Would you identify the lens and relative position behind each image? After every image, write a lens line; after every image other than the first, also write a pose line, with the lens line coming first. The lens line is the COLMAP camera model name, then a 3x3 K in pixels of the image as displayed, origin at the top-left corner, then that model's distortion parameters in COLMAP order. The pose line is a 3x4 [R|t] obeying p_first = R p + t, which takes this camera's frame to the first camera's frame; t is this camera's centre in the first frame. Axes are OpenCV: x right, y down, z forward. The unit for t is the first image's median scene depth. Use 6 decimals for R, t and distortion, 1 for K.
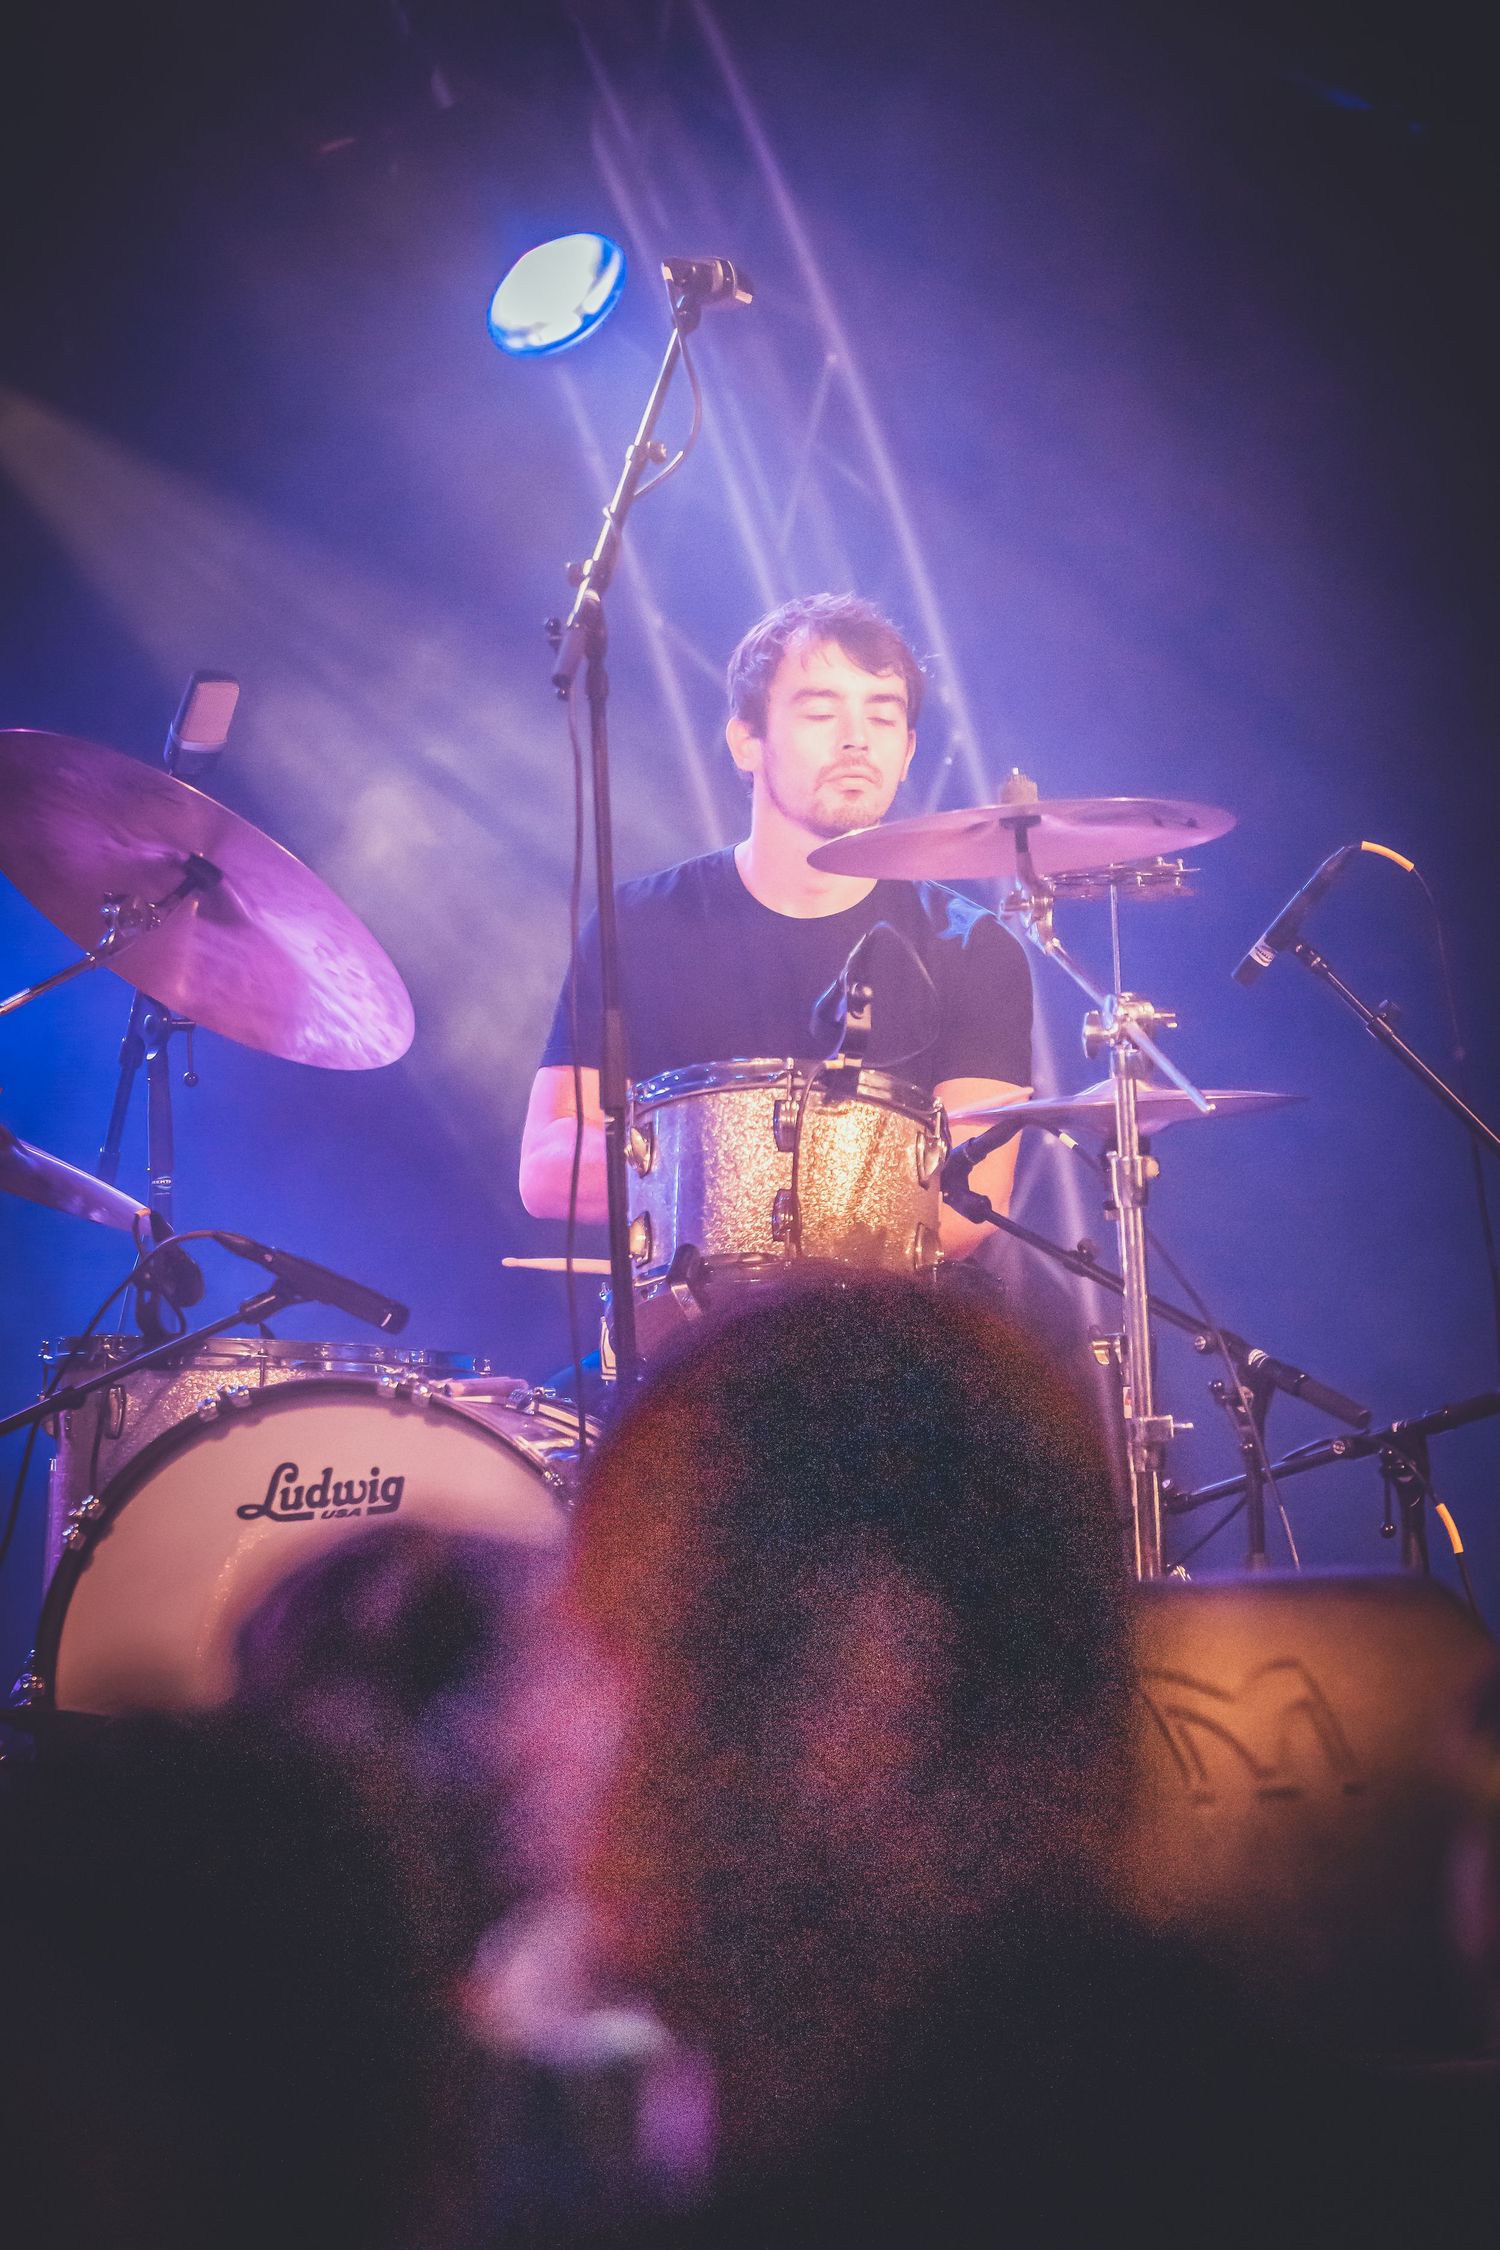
lens RADIAL K [[11767.7, 0, 746.7], [0, 11767.7, 1133.5], [0, 0, 1]] dist [-0.540216, 0.000000]
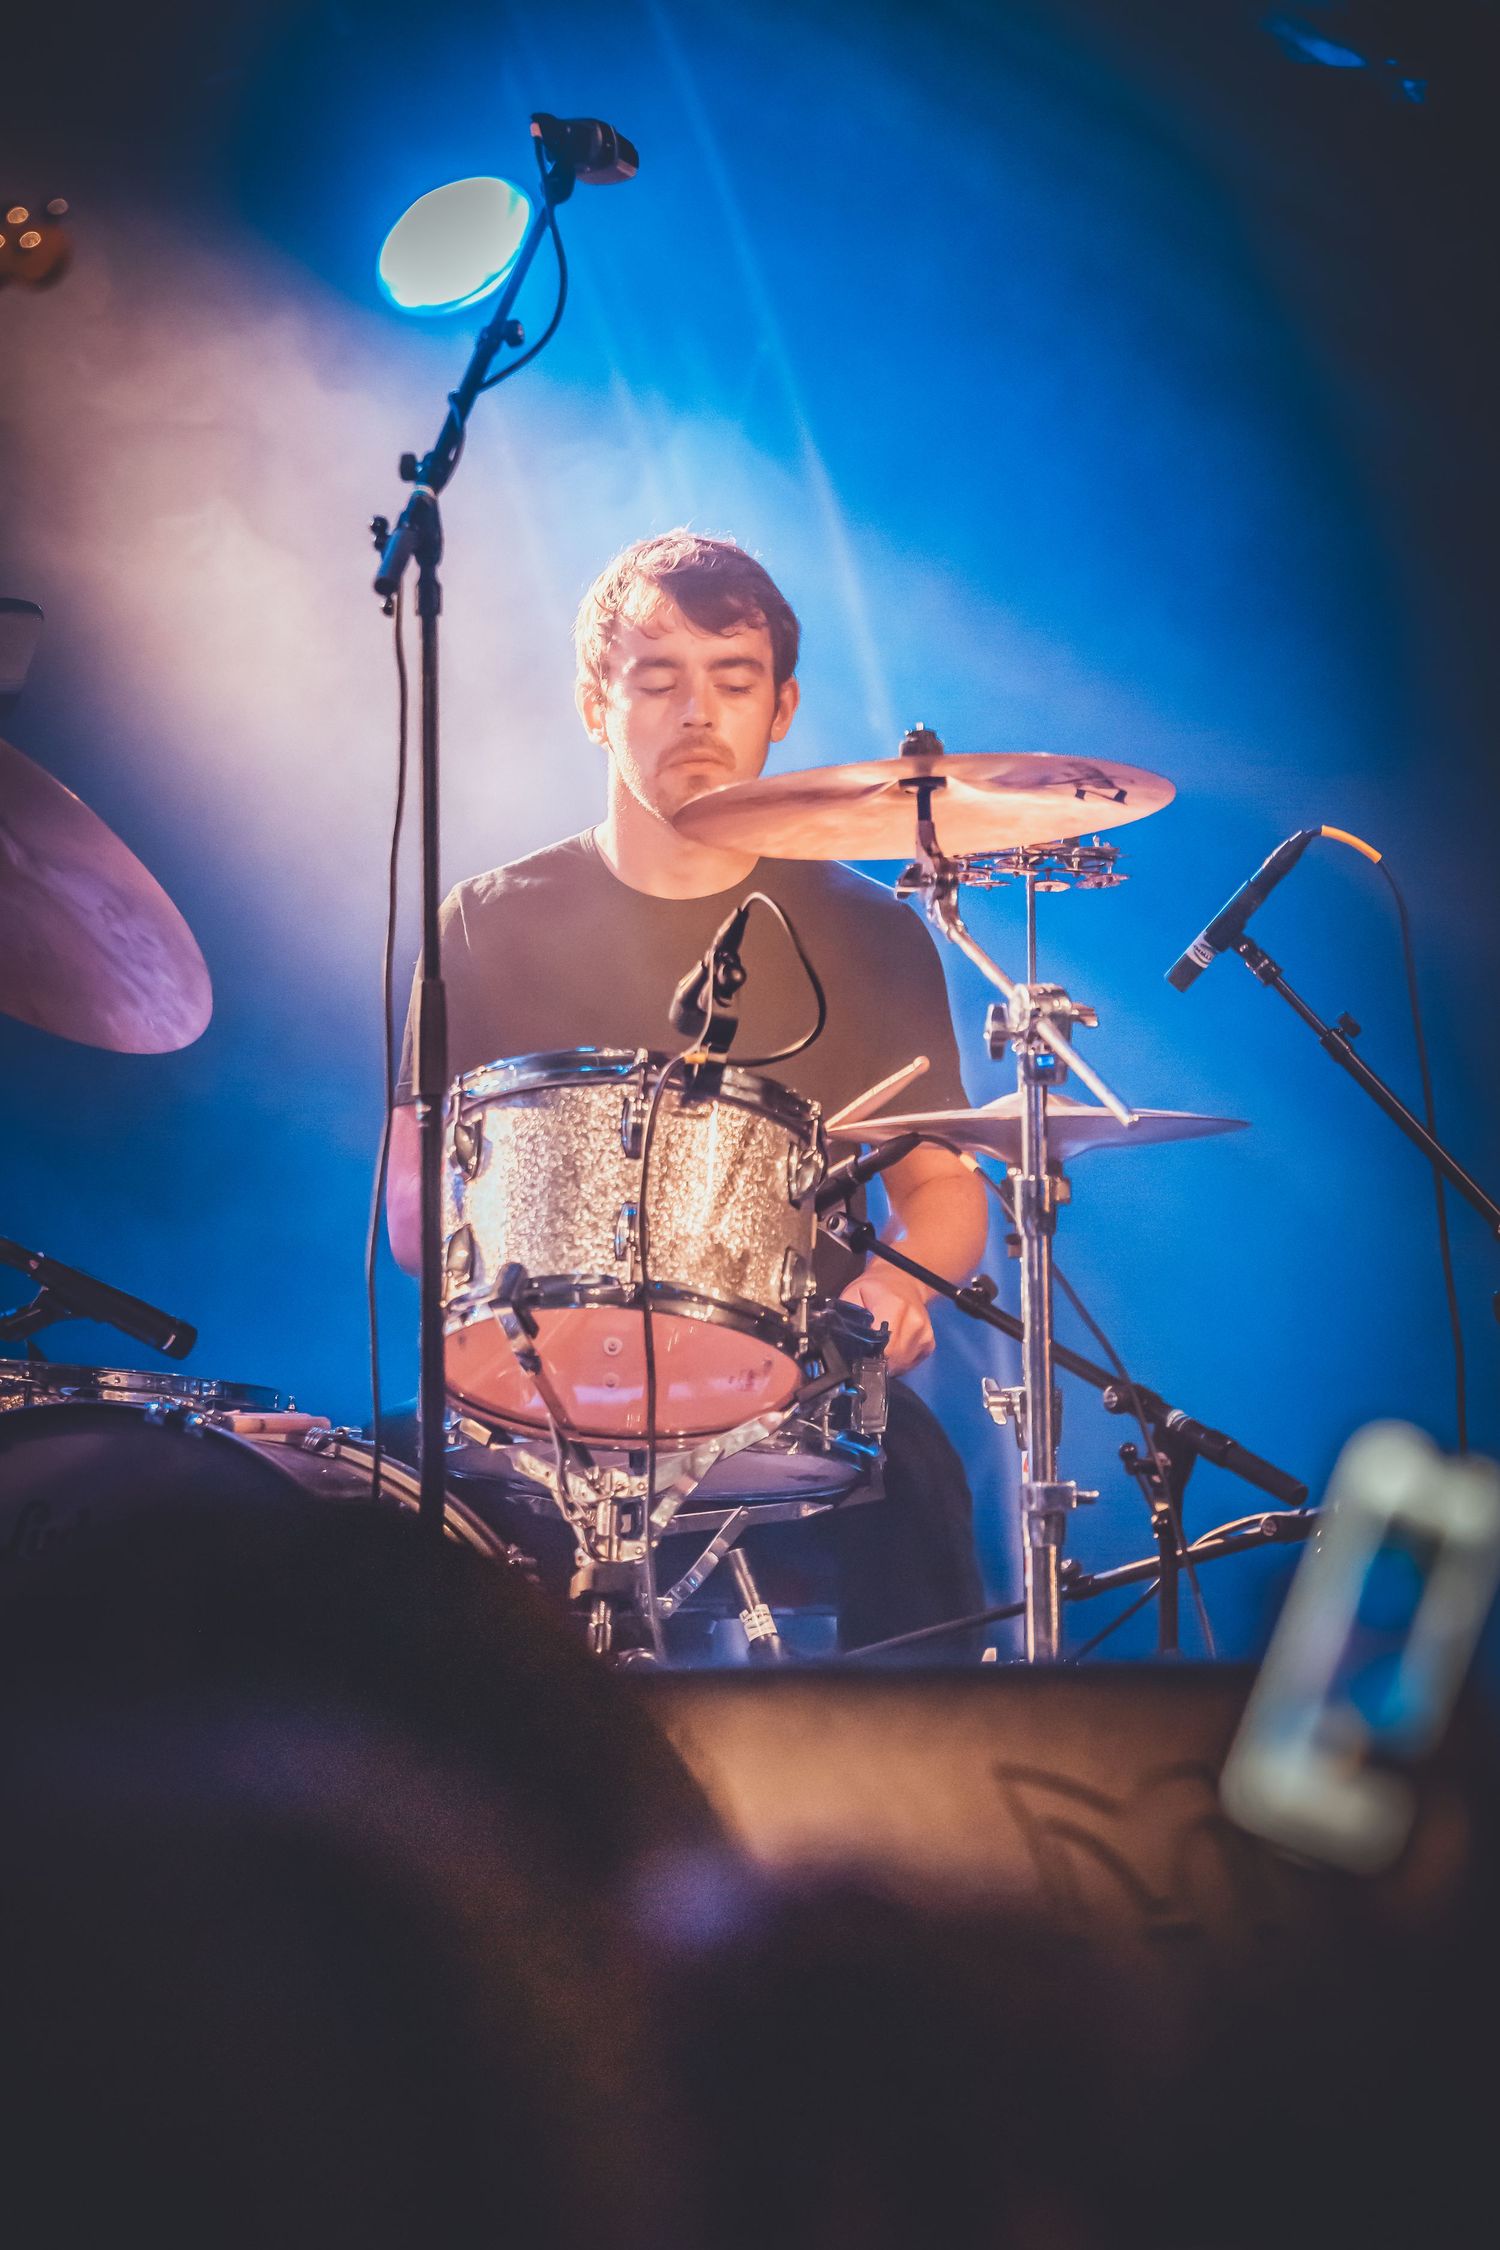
lens RADIAL K [[11302.0, 0, 747.1], [0, 11302.0, 1129.0], [0, 0, 1]] dist [-0.206579, 0.000000]
pose [[0.999346, 0.036114, 0.002060, 0.009692], [-0.036084, 0.999266, -0.012890, 0.009672], [-0.002524, 0.012807, 0.999915, 0.178519]]
